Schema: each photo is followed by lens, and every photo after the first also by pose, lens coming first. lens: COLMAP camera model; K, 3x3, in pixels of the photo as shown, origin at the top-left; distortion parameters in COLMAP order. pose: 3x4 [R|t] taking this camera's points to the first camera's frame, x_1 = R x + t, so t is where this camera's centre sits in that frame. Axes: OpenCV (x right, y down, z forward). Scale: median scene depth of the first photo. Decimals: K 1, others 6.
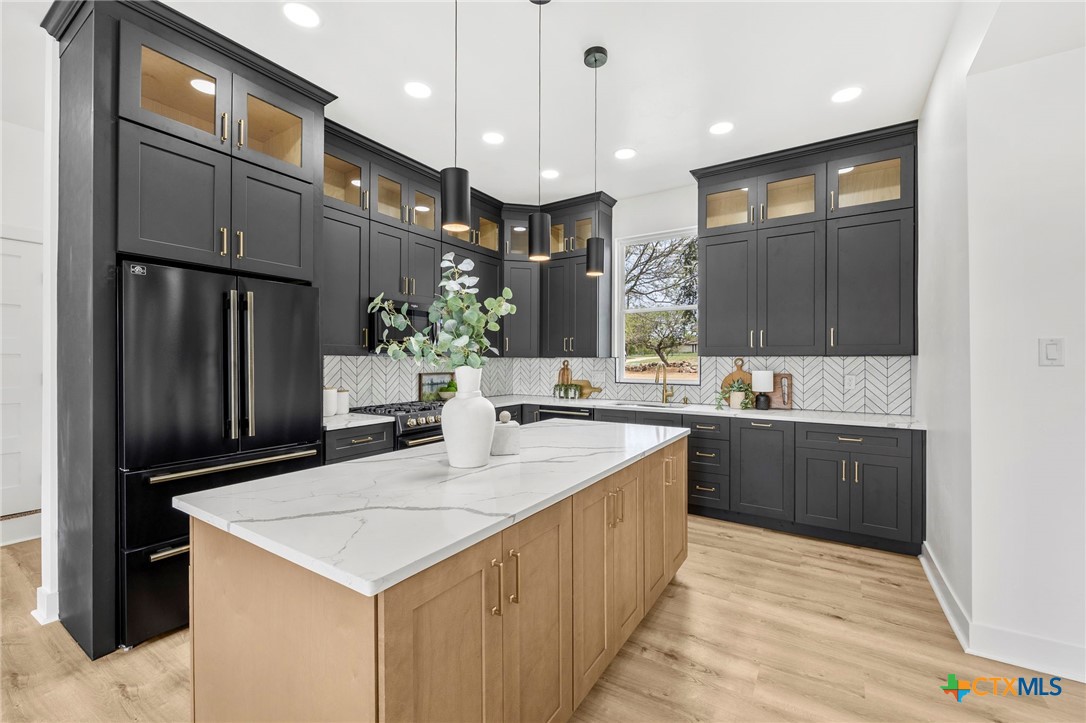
lens RADIAL K [[441.0, 0, 553.6], [0, 441.0, 366.6], [0, 0, 1]] dist [0.001014, -0.000072]
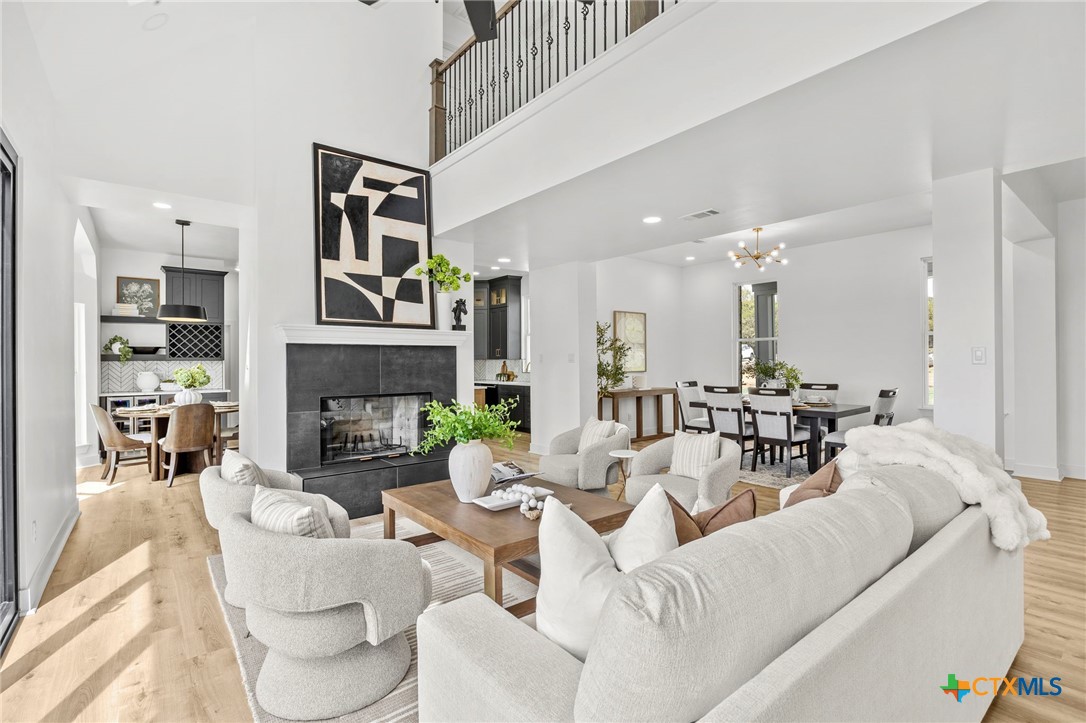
lens RADIAL K [[501.7, 0, 531.3], [0, 501.7, 360.9], [0, 0, 1]] dist [-0.003025, -0.000138]
pose [[0.944025, -0.002919, -0.329860, 0.906910], [0.000542, 0.999973, -0.007298, 0.002114], [0.329872, 0.006710, 0.944002, -1.045844]]
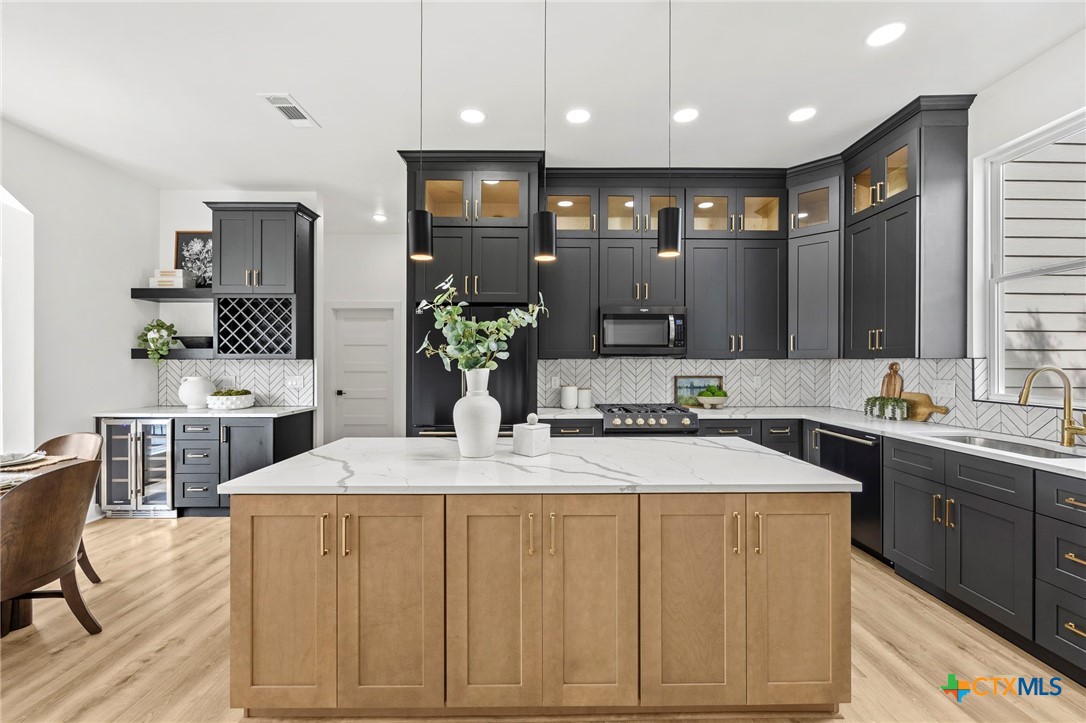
lens RADIAL K [[441.0, 0, 547.3], [0, 441.0, 362.3], [0, 0, 1]] dist [0.001014, -0.000072]
pose [[0.551932, 0.001054, -0.833888, 0.327238], [-0.009871, 0.999937, -0.005269, -0.006306], [0.833831, 0.011140, 0.551908, 0.194302]]
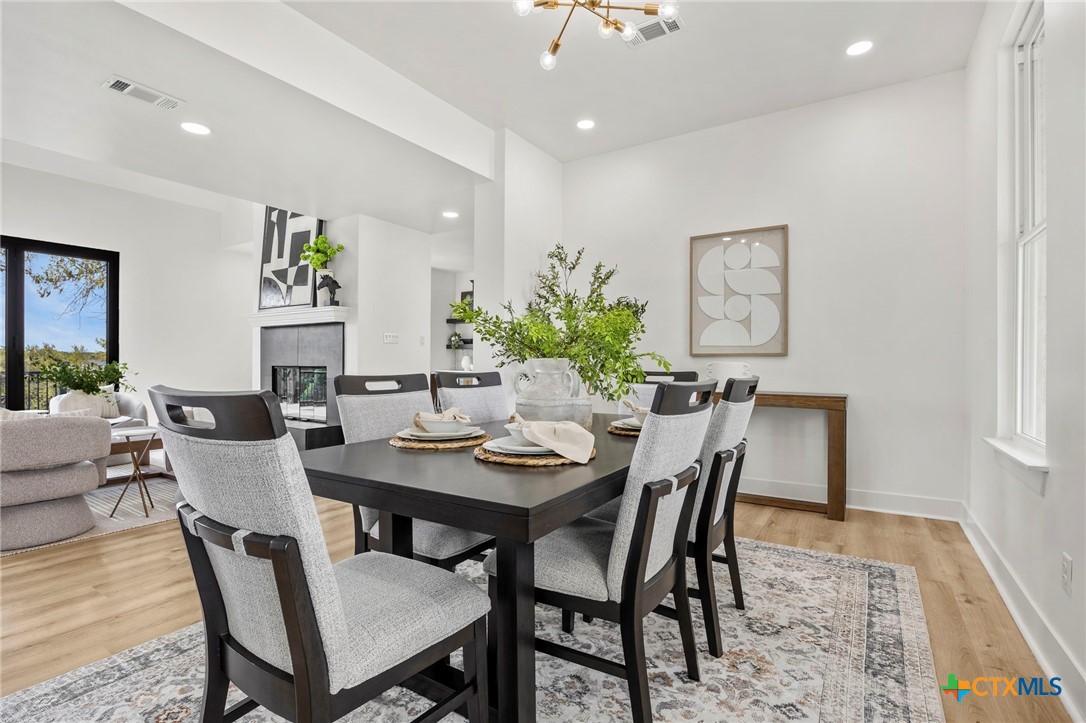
lens RADIAL K [[501.7, 0, 544.4], [0, 501.7, 362.5], [0, 0, 1]] dist [-0.003025, -0.000138]
pose [[-0.032444, 0.002682, -0.999470, 1.510865], [-0.020166, 0.999791, 0.003337, 0.038690], [0.999270, 0.020263, -0.032384, 0.534609]]
